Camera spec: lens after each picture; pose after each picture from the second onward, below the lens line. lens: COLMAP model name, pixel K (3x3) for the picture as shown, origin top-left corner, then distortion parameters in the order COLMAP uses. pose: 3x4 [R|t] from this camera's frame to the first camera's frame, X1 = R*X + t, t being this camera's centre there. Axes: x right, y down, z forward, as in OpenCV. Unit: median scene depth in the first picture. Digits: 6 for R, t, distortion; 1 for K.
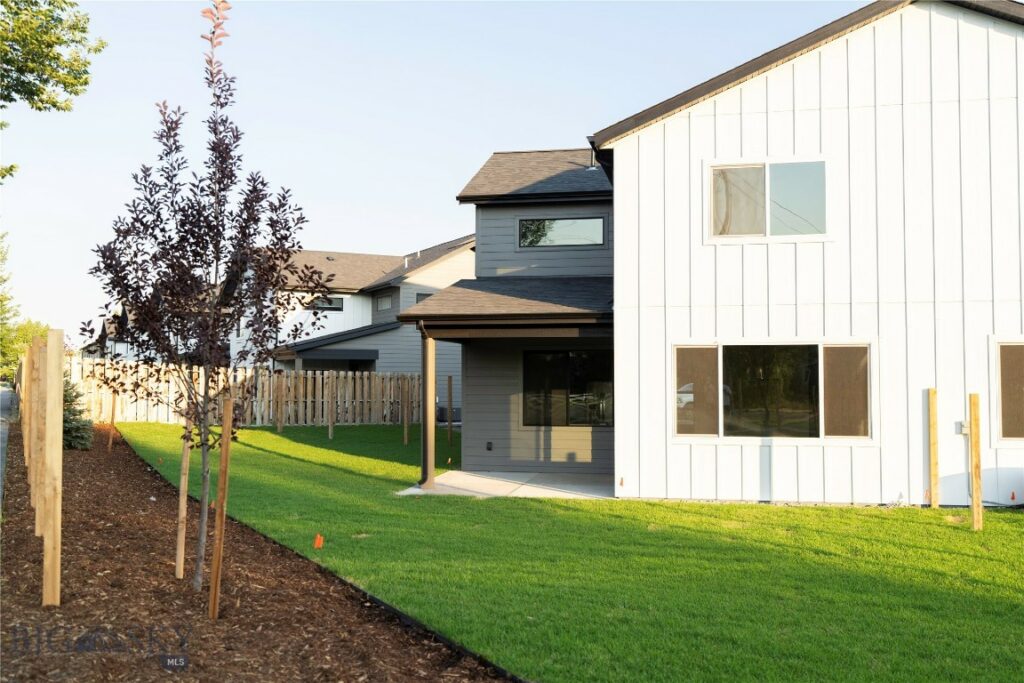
lens RADIAL K [[997.6, 0, 512.0], [0, 997.6, 341.5], [0, 0, 1]] dist [0.002805, 0.001861]
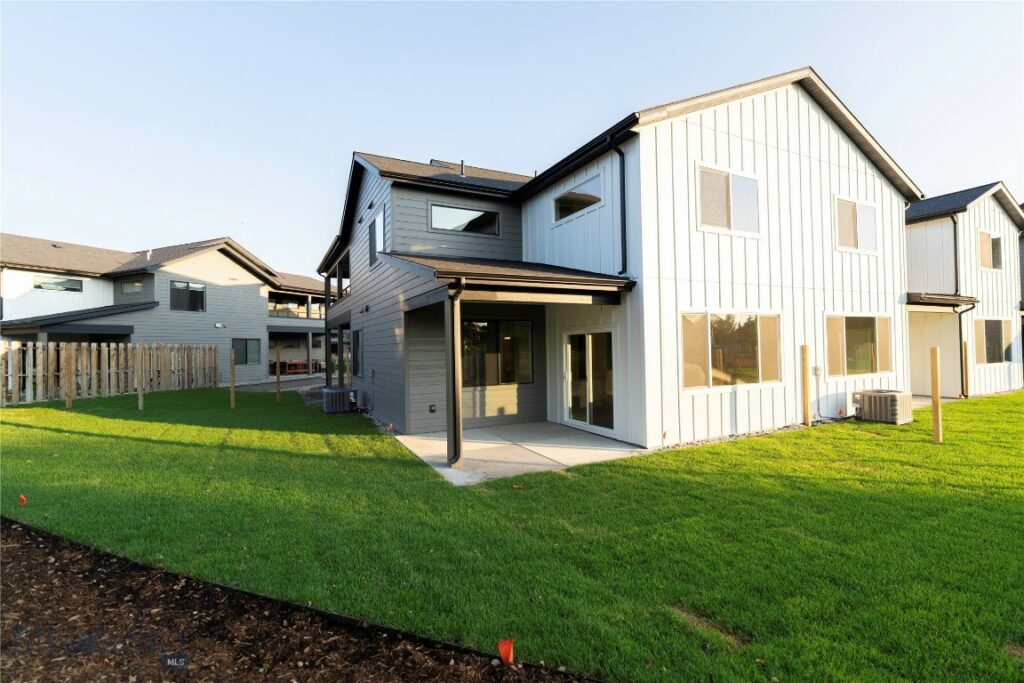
lens RADIAL K [[462.1, 0, 512.0], [0, 462.1, 341.5], [0, 0, 1]] dist [0.000538, 0.001775]
pose [[0.765992, -0.007156, 0.642810, -0.276956], [-0.008363, 0.999742, 0.021096, 0.022699], [-0.642795, -0.021535, 0.765735, 0.576506]]
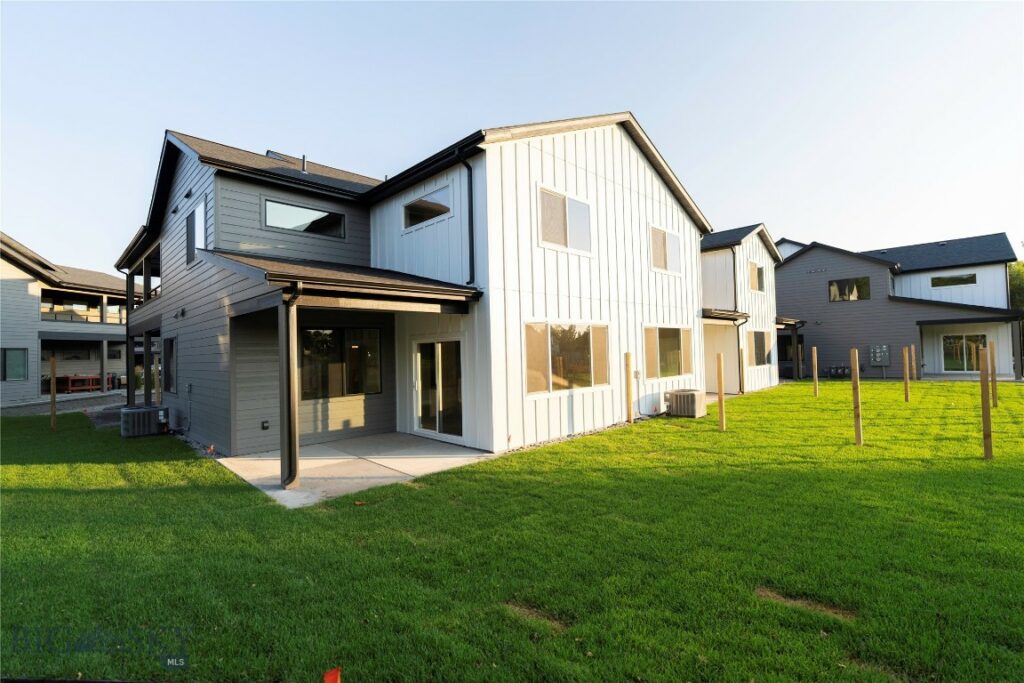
lens RADIAL K [[462.1, 0, 512.0], [0, 462.1, 341.5], [0, 0, 1]] dist [0.000538, 0.001775]
pose [[0.539543, 0.004830, 0.841944, -0.271372], [-0.009735, 0.999952, 0.000501, 0.022331], [-0.841902, -0.008466, 0.539564, 0.568324]]
